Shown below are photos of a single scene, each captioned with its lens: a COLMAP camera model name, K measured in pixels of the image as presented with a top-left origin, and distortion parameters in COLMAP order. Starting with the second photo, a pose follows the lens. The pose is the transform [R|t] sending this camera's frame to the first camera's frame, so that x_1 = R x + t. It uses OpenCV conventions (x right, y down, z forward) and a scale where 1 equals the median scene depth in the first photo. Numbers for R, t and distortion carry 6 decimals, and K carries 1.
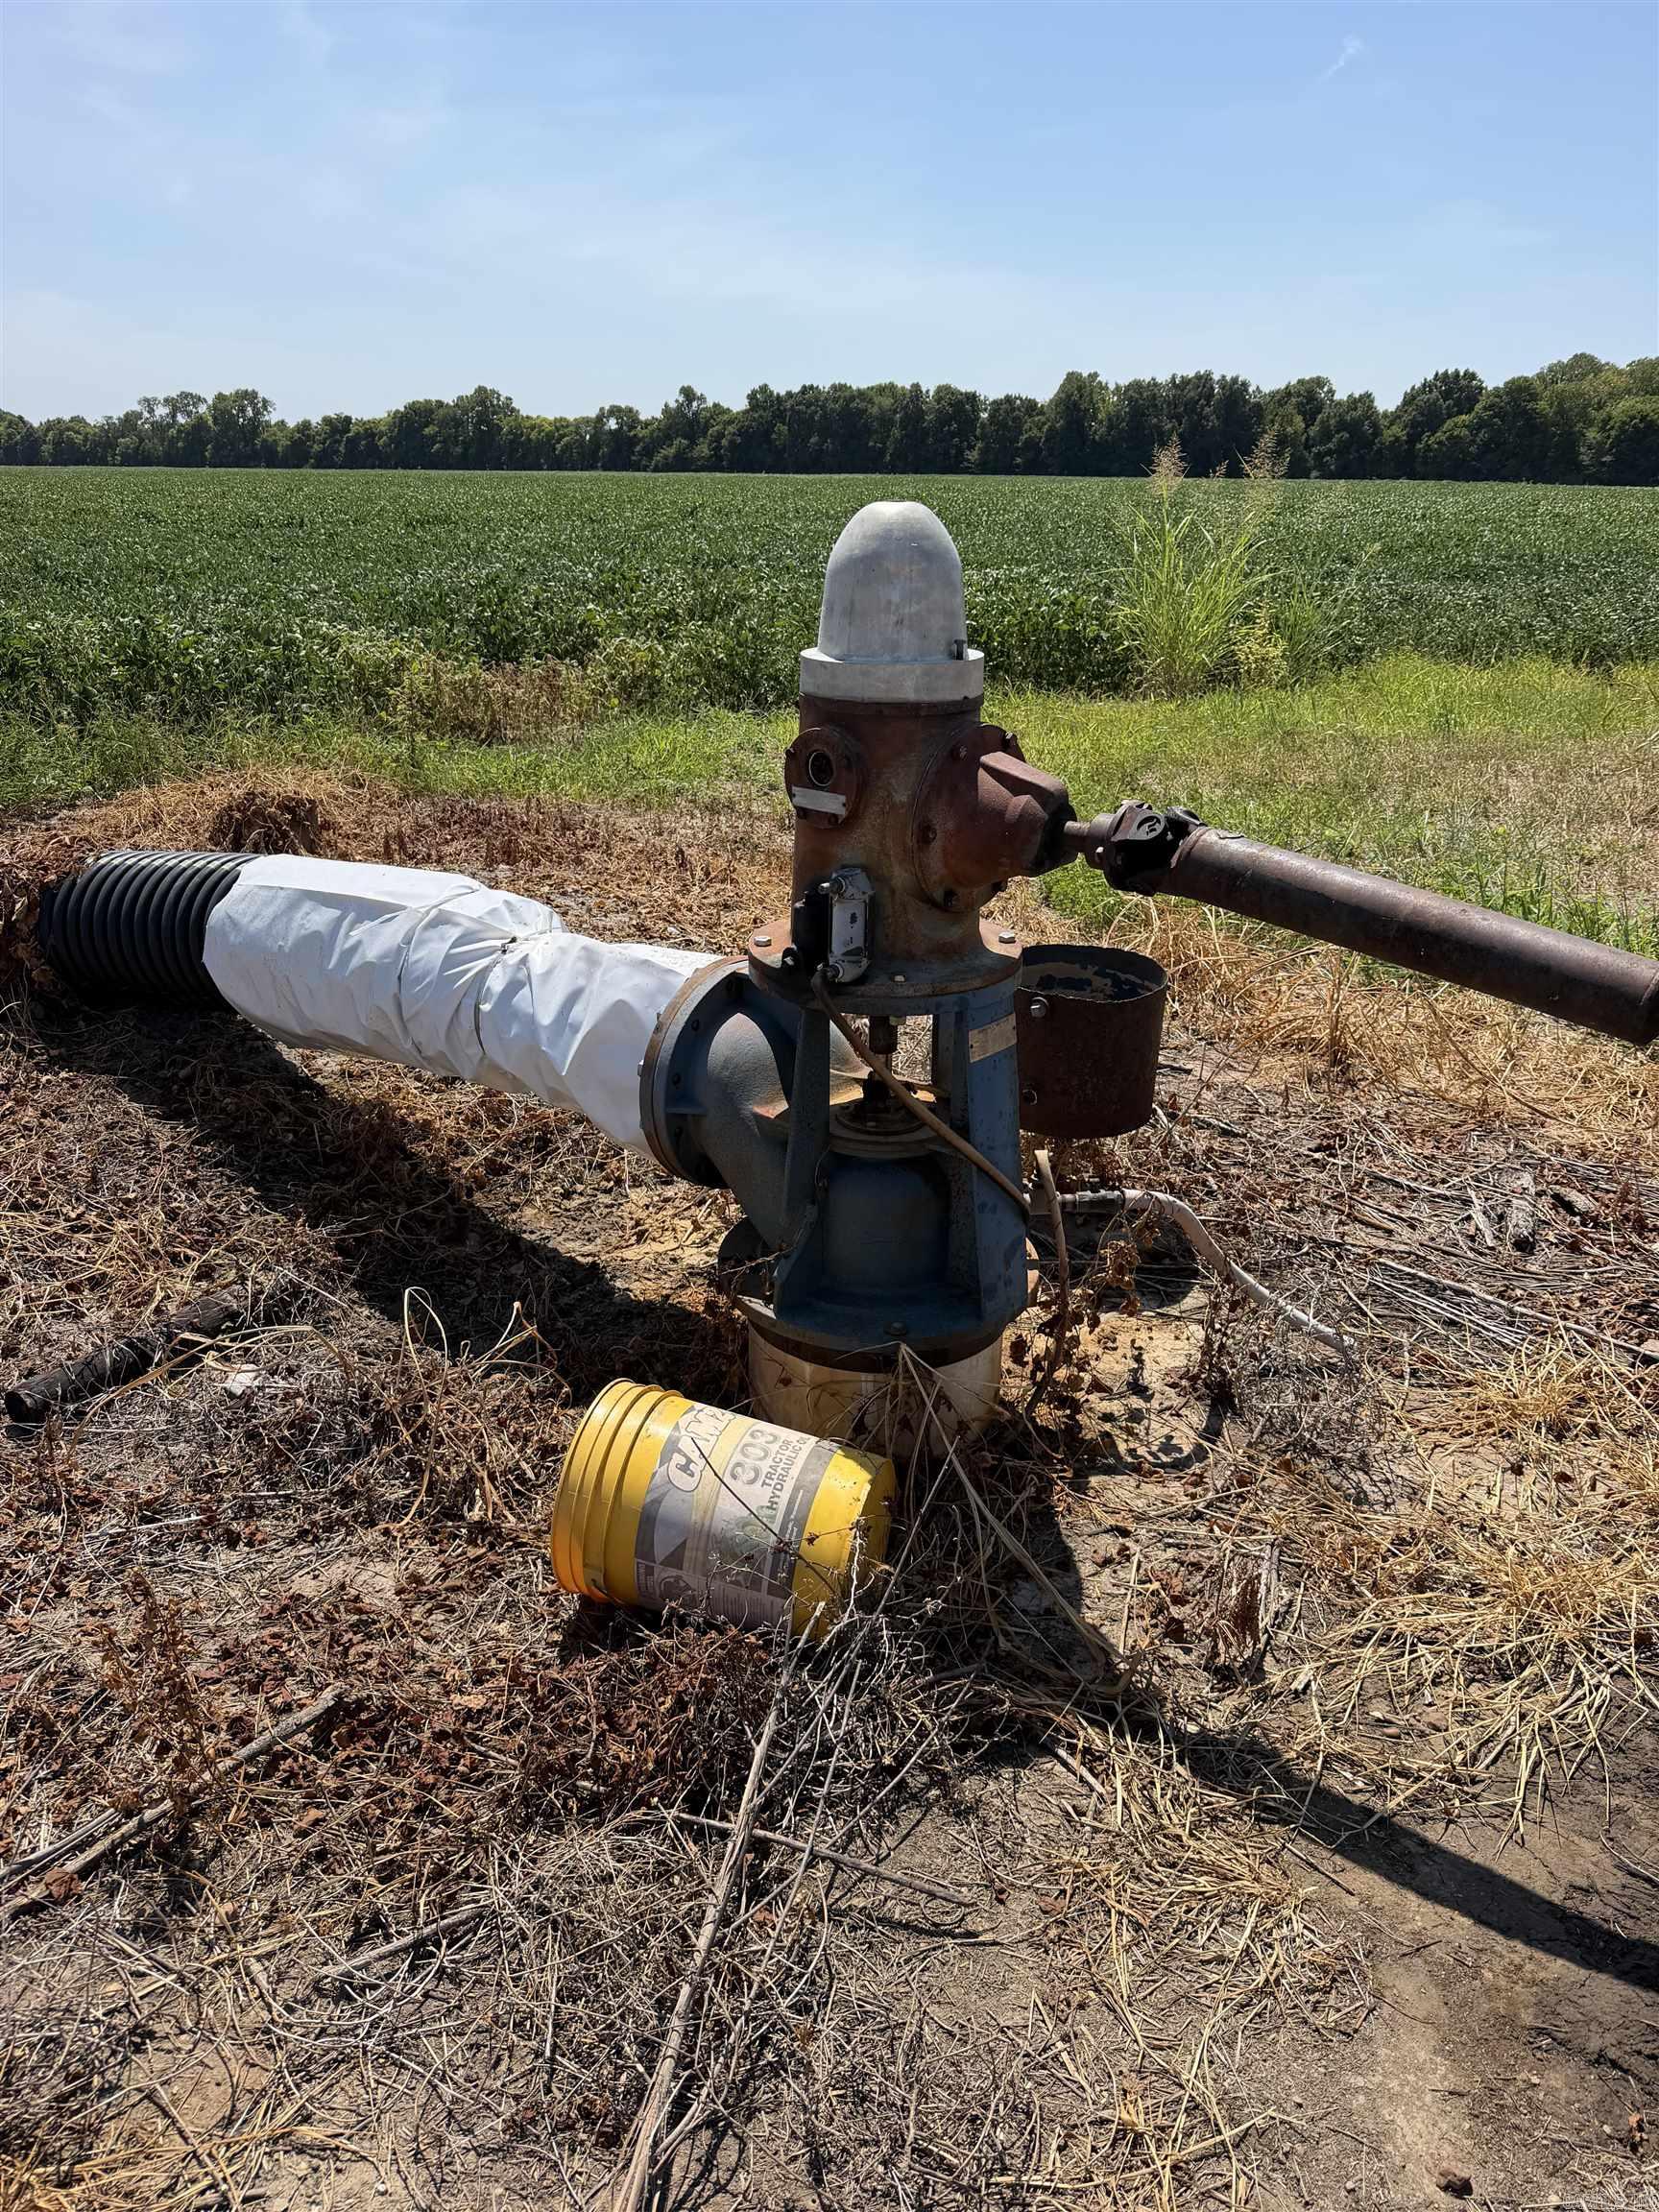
lens RADIAL K [[1550.5, 0, 830.8], [0, 1550.5, 1104.0], [0, 0, 1]] dist [-0.006226, -0.001576]
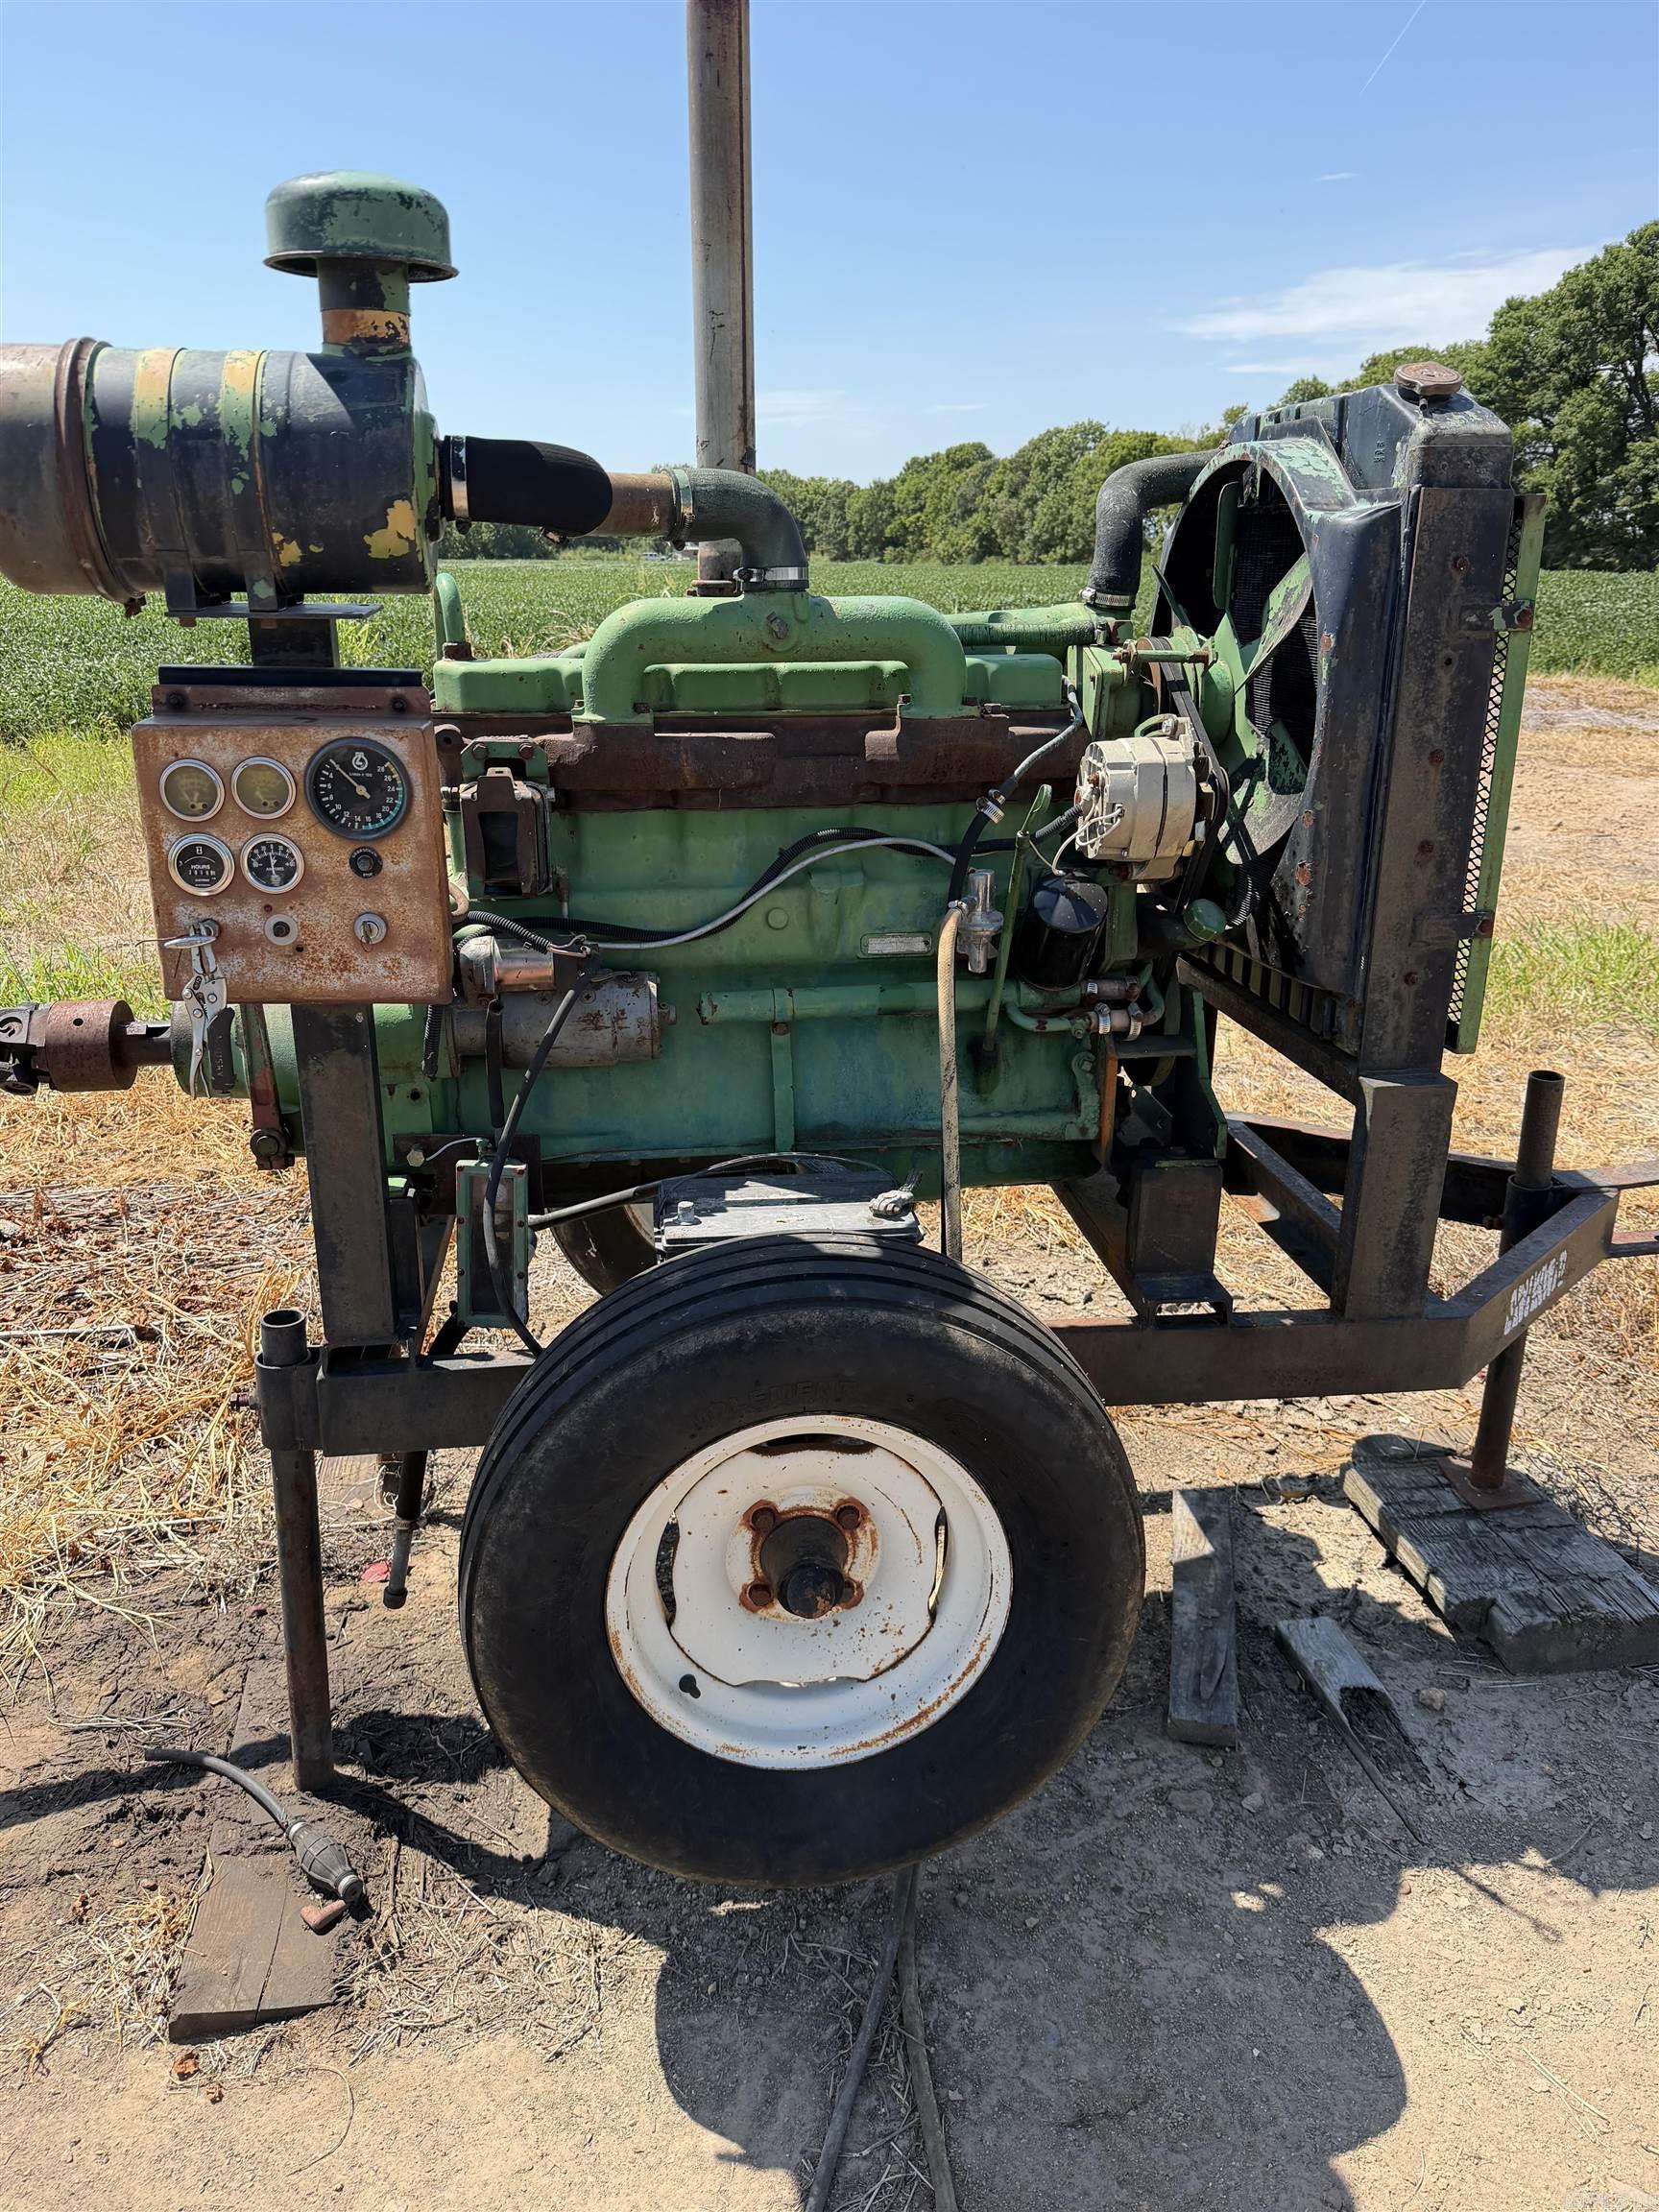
lens RADIAL K [[1550.5, 0, 829.2], [0, 1550.5, 1103.4], [0, 0, 1]] dist [-0.006226, -0.001576]
pose [[0.609261, -0.257279, 0.750072, 0.054901], [0.291043, 0.952440, 0.090287, 0.052563], [-0.737628, 0.163295, 0.655164, -0.133318]]
